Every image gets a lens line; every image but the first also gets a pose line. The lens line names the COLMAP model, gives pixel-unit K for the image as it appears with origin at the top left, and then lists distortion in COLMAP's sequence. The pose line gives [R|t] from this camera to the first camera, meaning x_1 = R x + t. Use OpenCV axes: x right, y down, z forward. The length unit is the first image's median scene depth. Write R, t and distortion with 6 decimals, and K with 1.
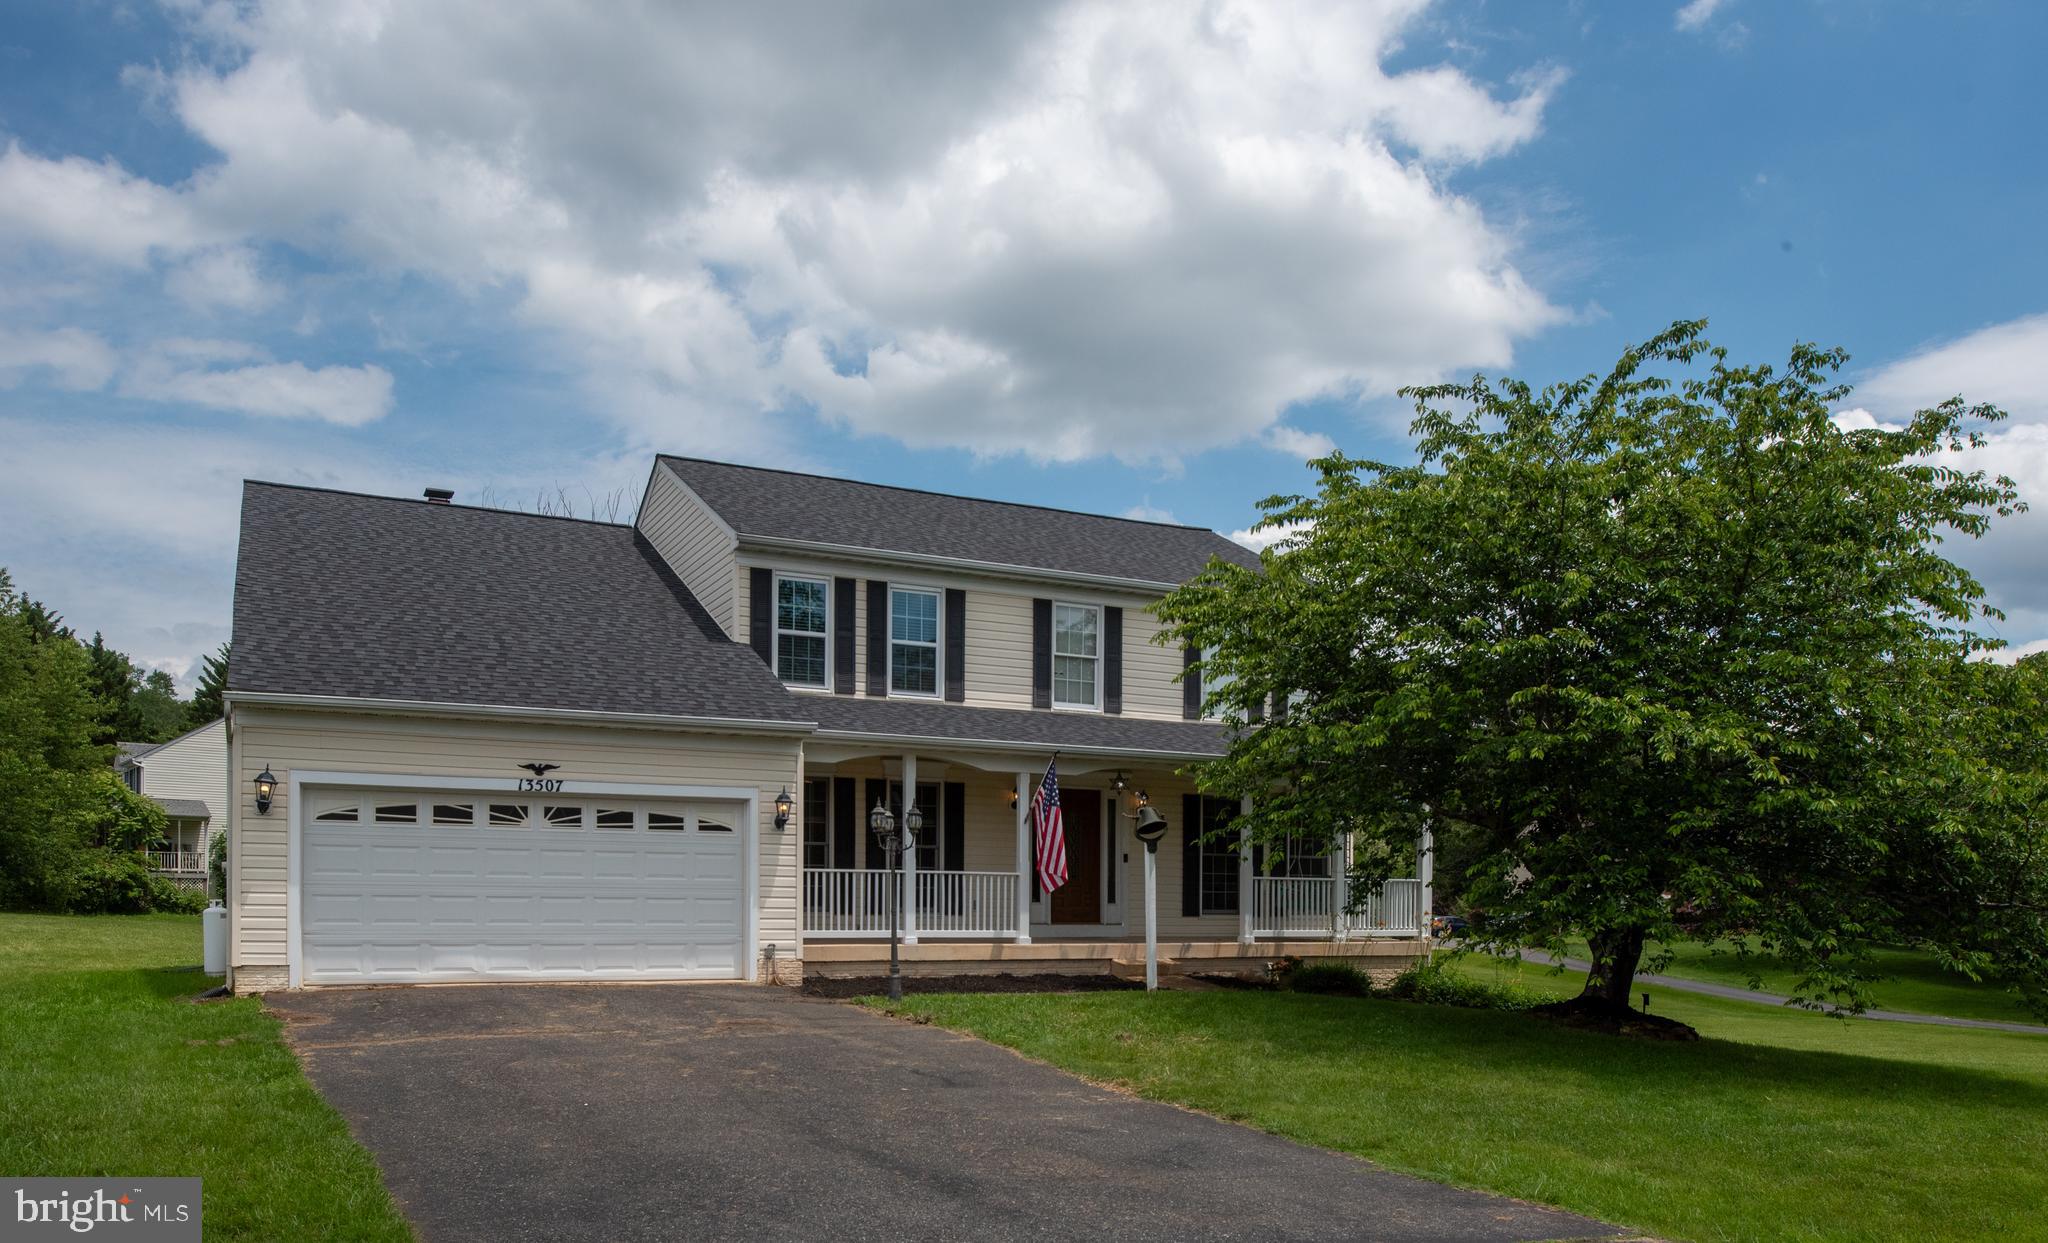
lens RADIAL K [[1463.4, 0, 1020.1], [0, 1463.4, 853.6], [0, 0, 1]] dist [-0.009657, -0.003073]
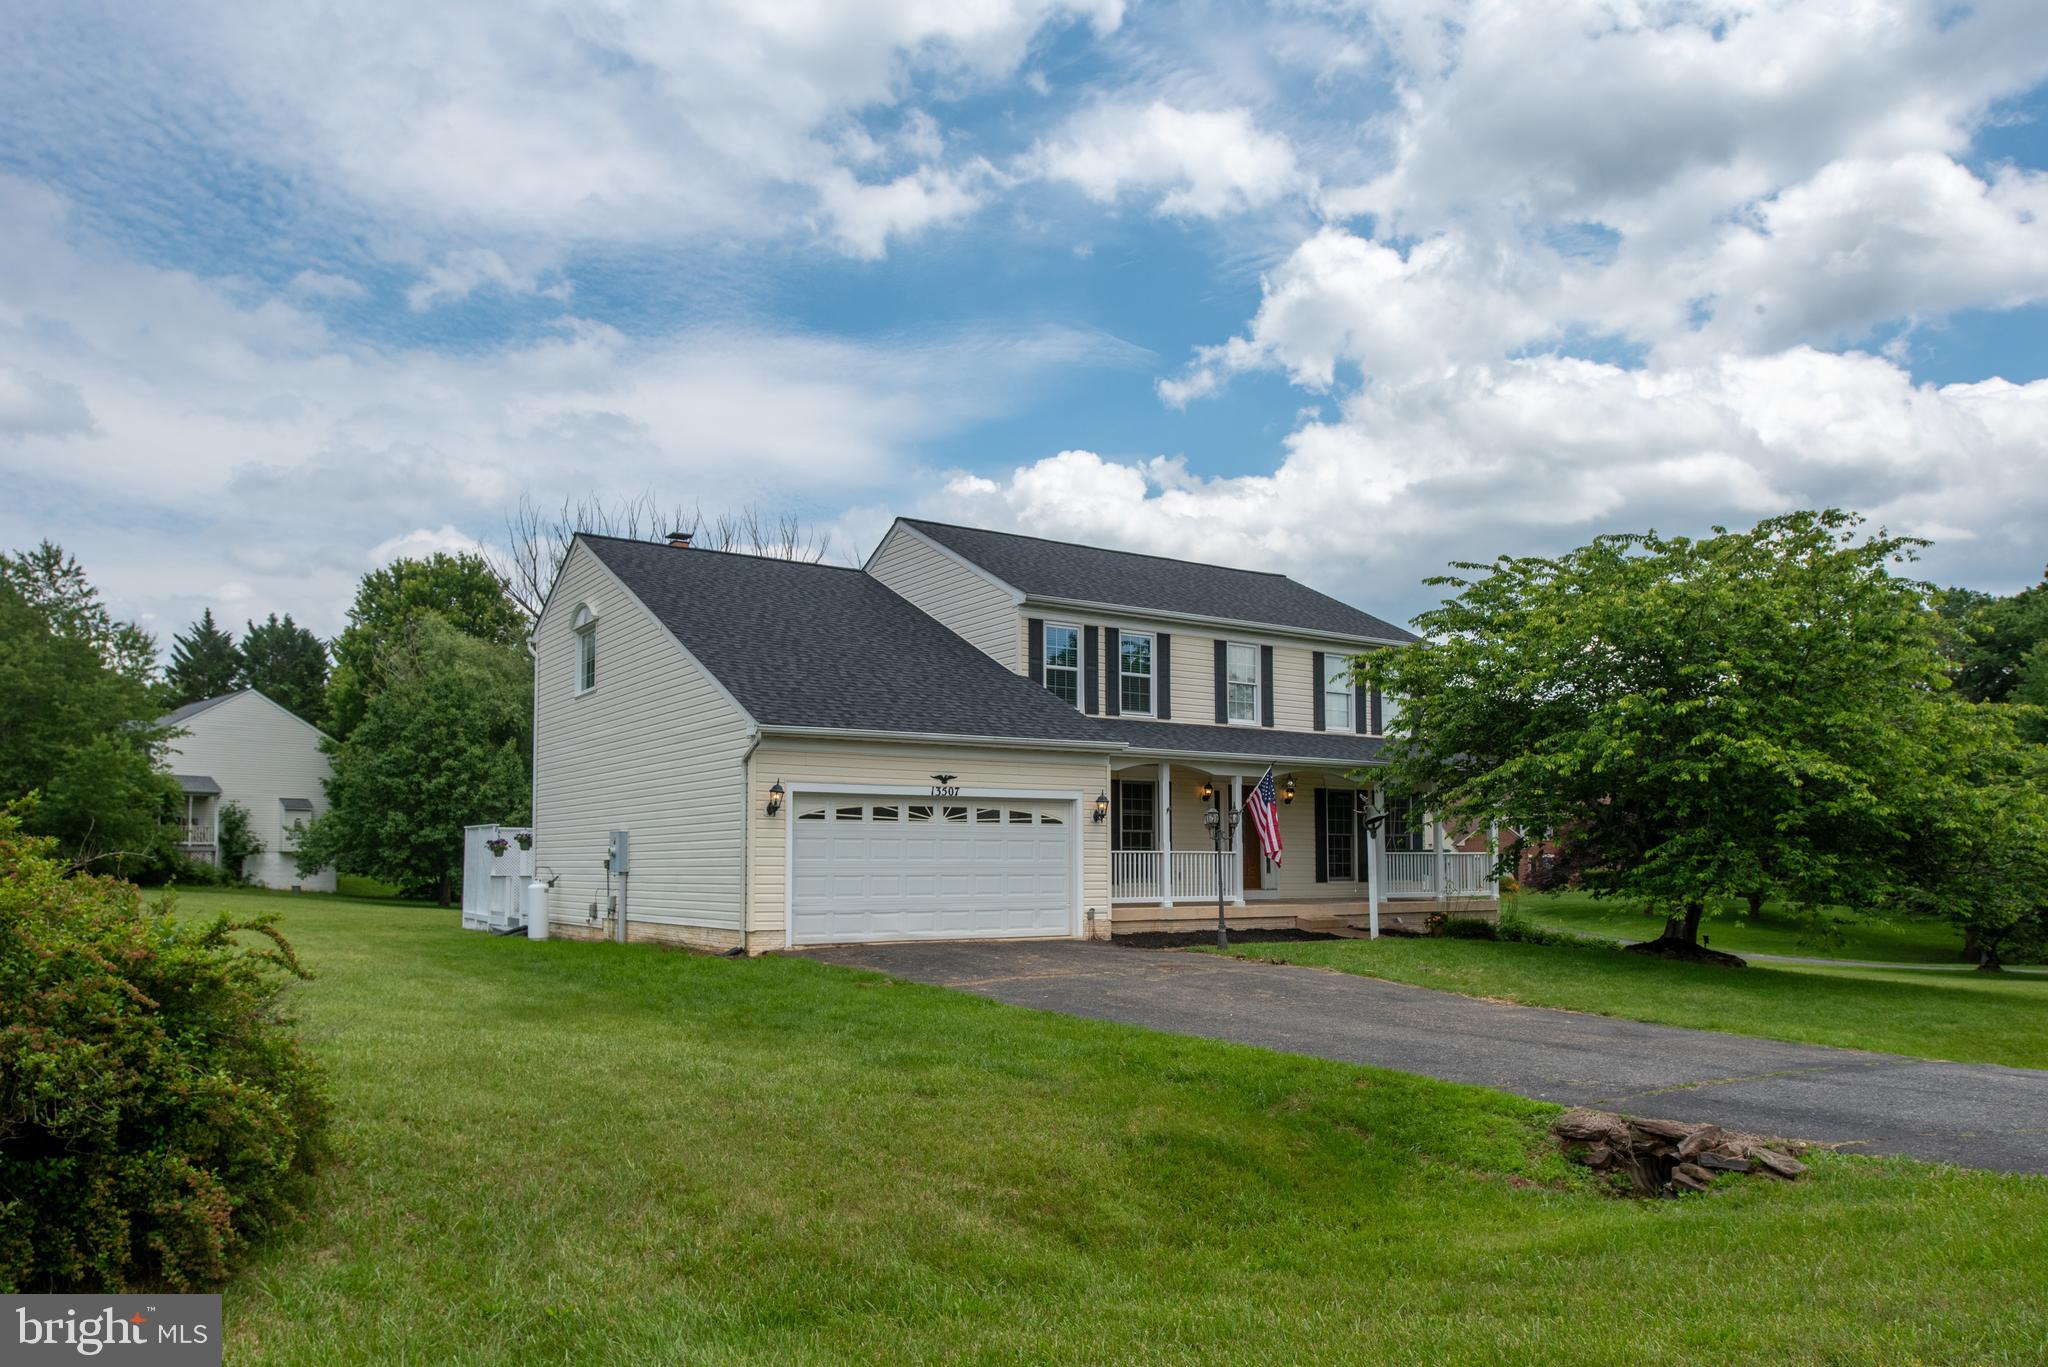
lens RADIAL K [[1401.4, 0, 1045.5], [0, 1401.4, 730.0], [0, 0, 1]] dist [-0.007735, -0.006344]
pose [[0.990992, 0.003942, 0.133860, -0.337447], [0.004268, 0.998129, -0.060997, -0.019824], [-0.133850, 0.061019, 0.989121, -0.233555]]
